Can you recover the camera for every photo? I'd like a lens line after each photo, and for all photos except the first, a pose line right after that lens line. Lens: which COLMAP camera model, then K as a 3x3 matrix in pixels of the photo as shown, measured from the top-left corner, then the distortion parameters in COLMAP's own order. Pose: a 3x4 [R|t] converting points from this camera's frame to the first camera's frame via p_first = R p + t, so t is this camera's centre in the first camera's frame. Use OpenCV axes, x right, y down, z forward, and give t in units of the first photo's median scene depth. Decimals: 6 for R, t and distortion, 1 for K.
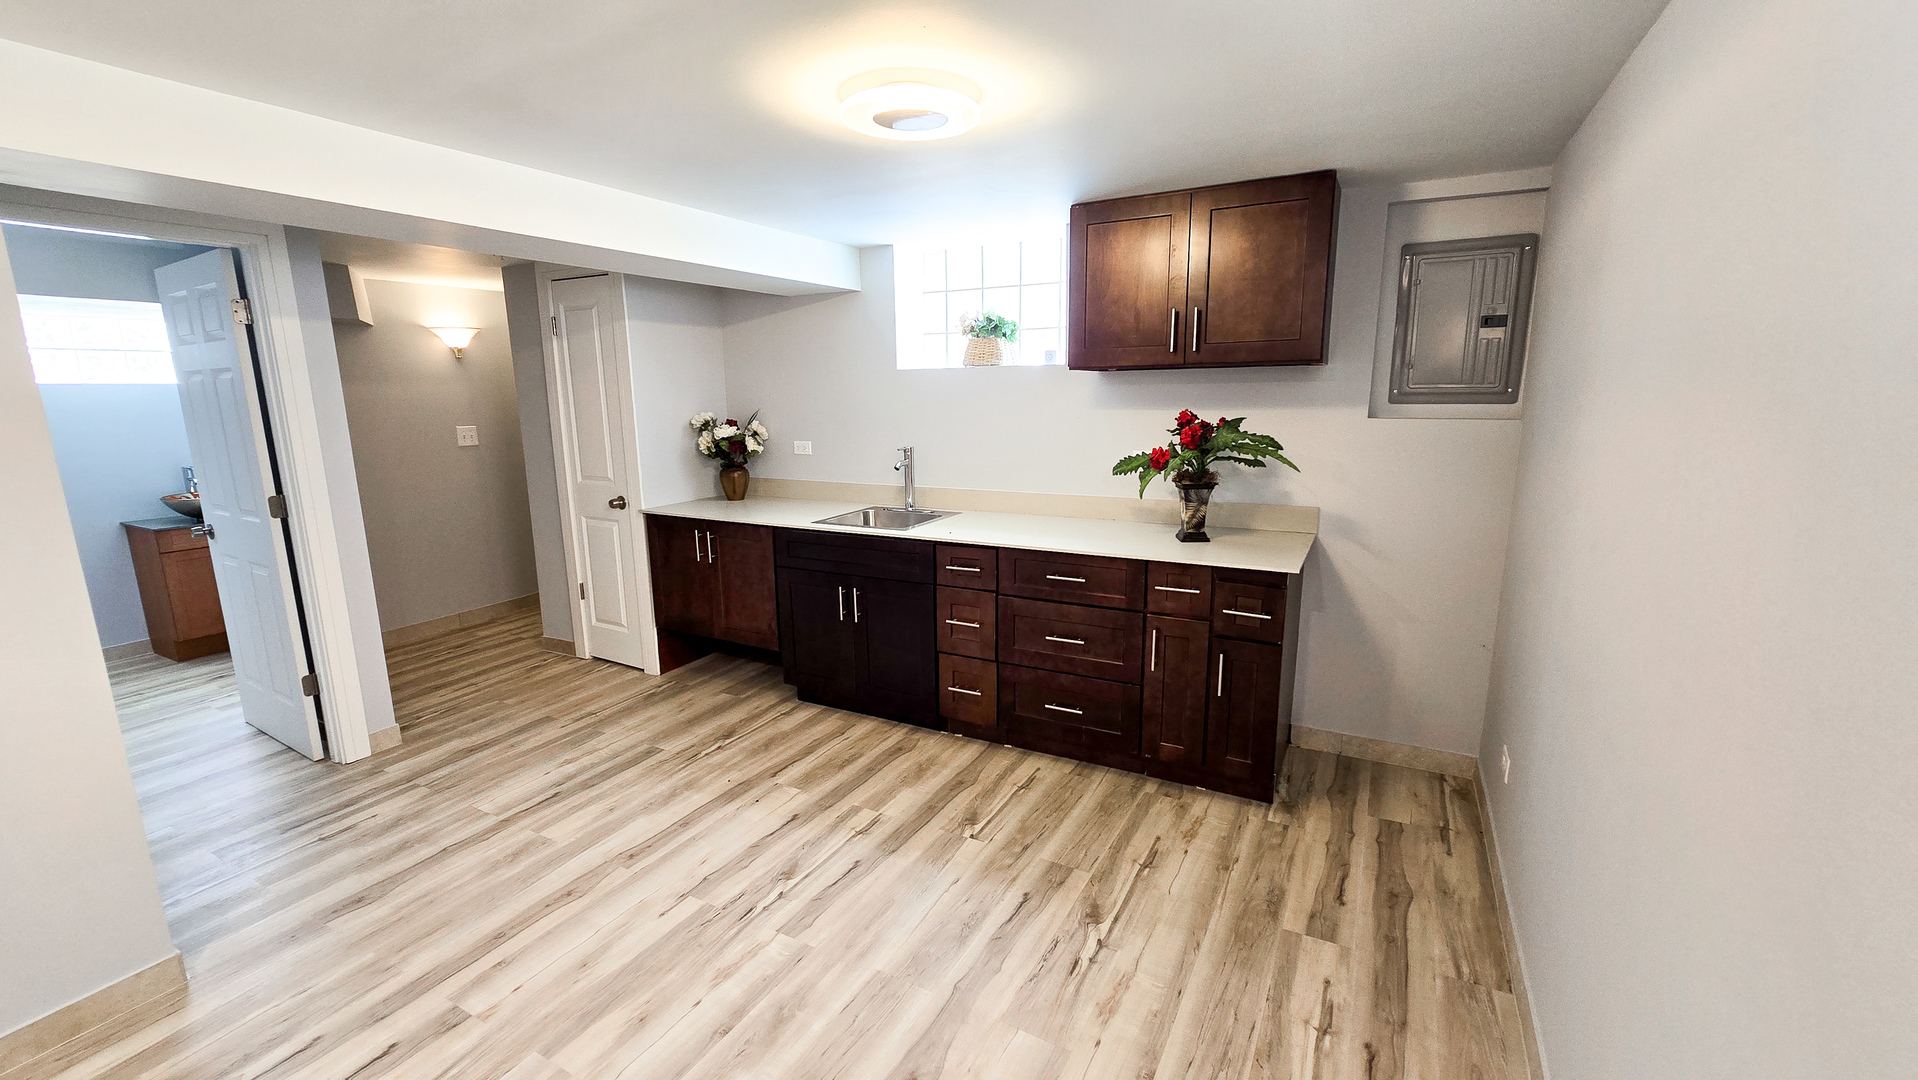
lens RADIAL K [[788.2, 0, 967.8], [0, 788.2, 540.6], [0, 0, 1]] dist [-0.001436, -0.000264]
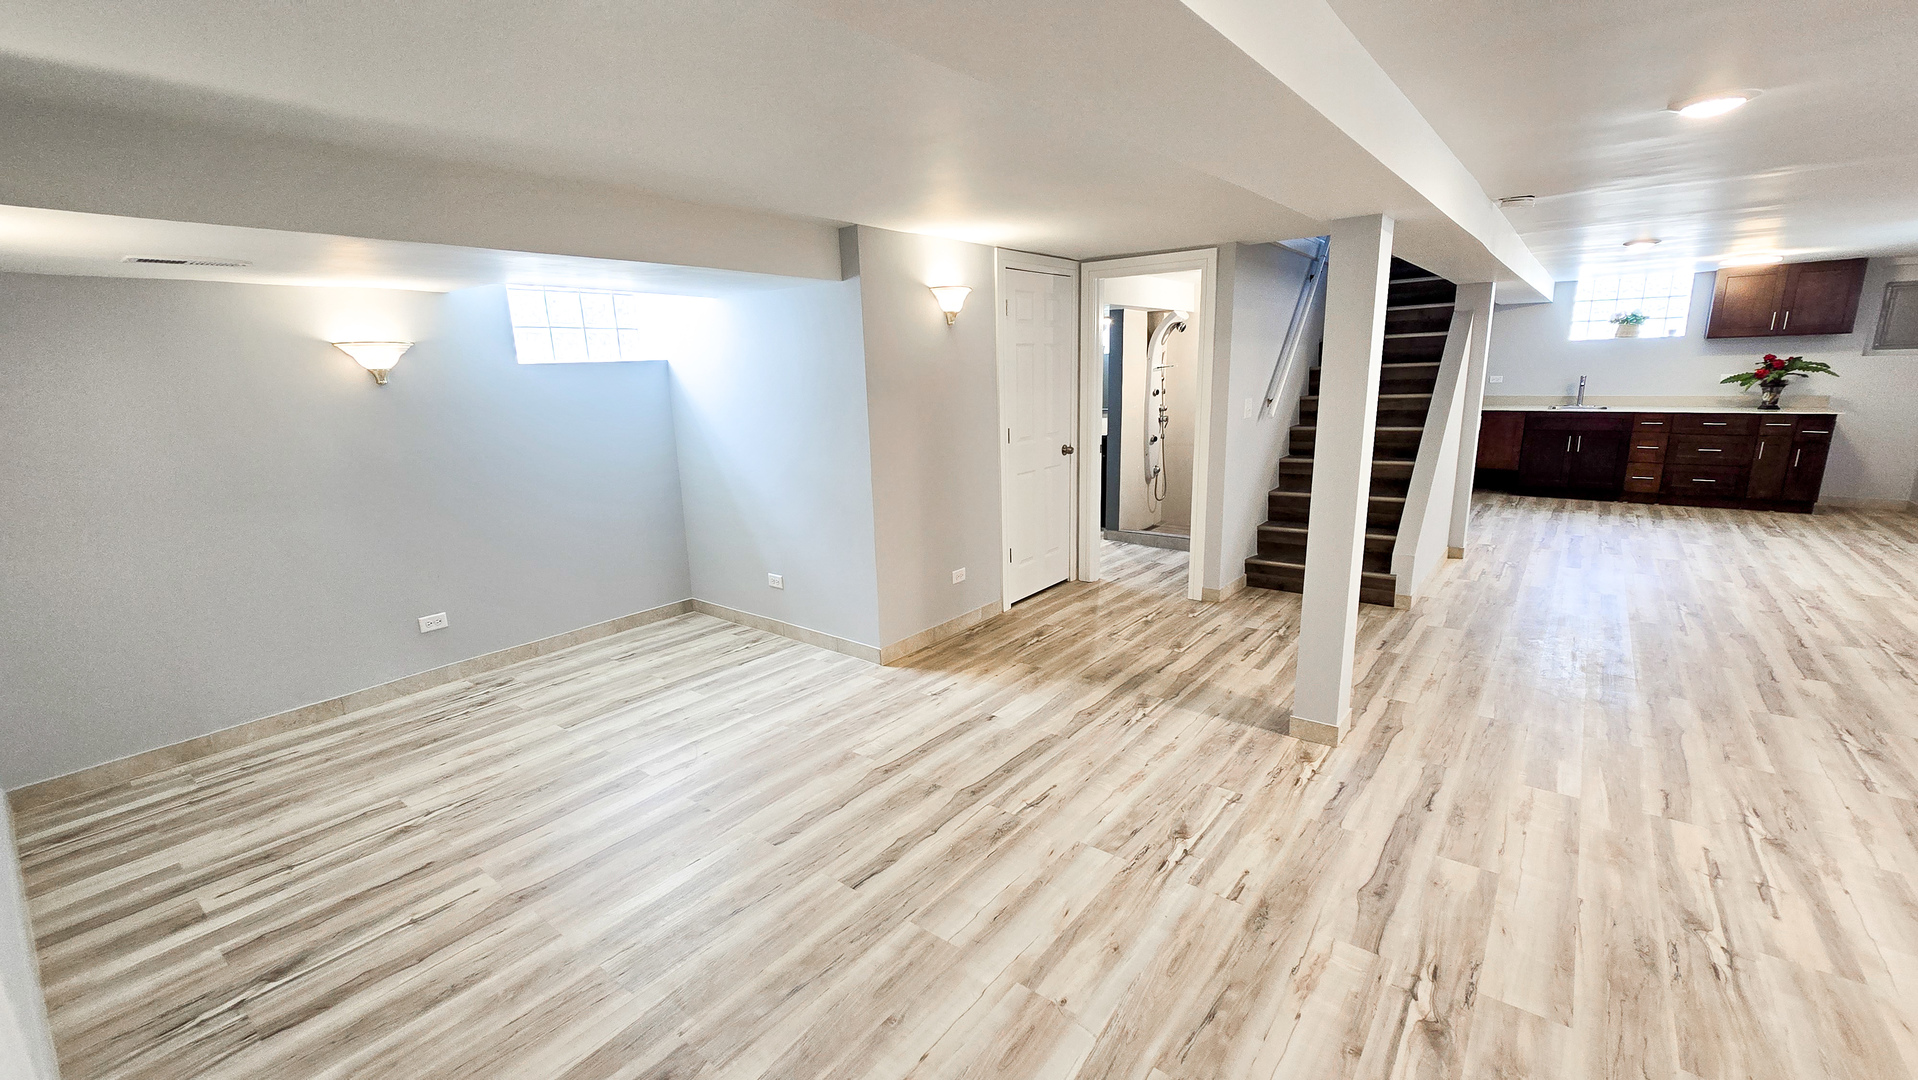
lens RADIAL K [[788.2, 0, 952.1], [0, 788.2, 542.4], [0, 0, 1]] dist [-0.001436, -0.000264]
pose [[0.986077, 0.021666, -0.164871, -1.738423], [-0.016452, 0.999322, 0.032929, 0.361416], [0.165472, -0.029758, 0.985765, -1.753395]]
